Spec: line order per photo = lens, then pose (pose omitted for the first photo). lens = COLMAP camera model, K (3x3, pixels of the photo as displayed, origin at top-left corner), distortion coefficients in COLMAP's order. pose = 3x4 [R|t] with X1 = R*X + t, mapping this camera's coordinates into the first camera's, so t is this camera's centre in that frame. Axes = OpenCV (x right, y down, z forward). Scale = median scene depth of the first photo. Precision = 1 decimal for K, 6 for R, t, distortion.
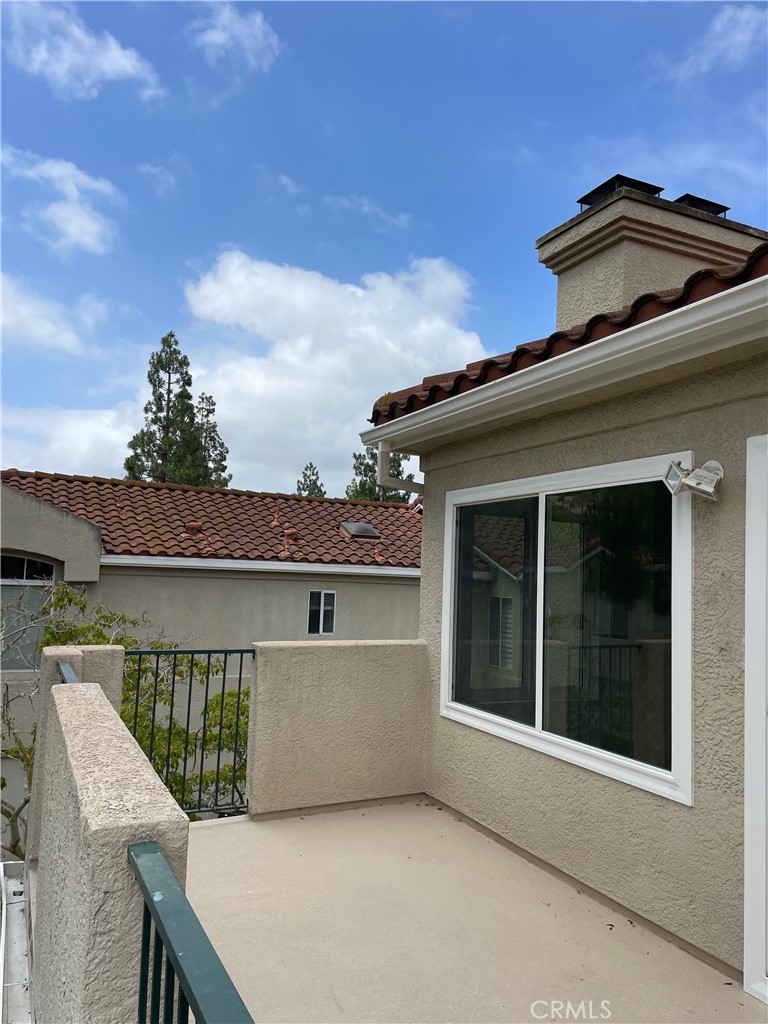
lens RADIAL K [[774.7, 0, 385.0], [0, 774.7, 511.5], [0, 0, 1]] dist [0.067752, -0.068848]
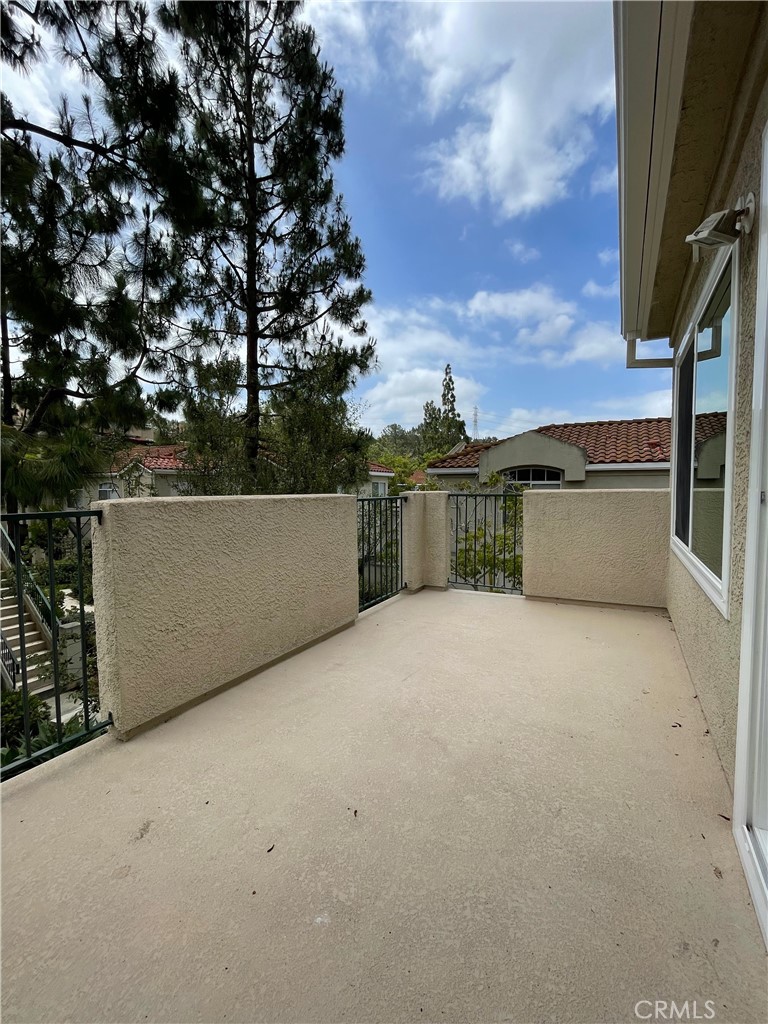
lens RADIAL K [[420.5, 0, 384.9], [0, 420.5, 510.6], [0, 0, 1]] dist [-0.000303, -0.000007]
pose [[0.571605, 0.010439, -0.820463, 0.143151], [0.090087, 0.993076, 0.075398, 0.047335], [0.815569, -0.117011, 0.566707, 0.113496]]
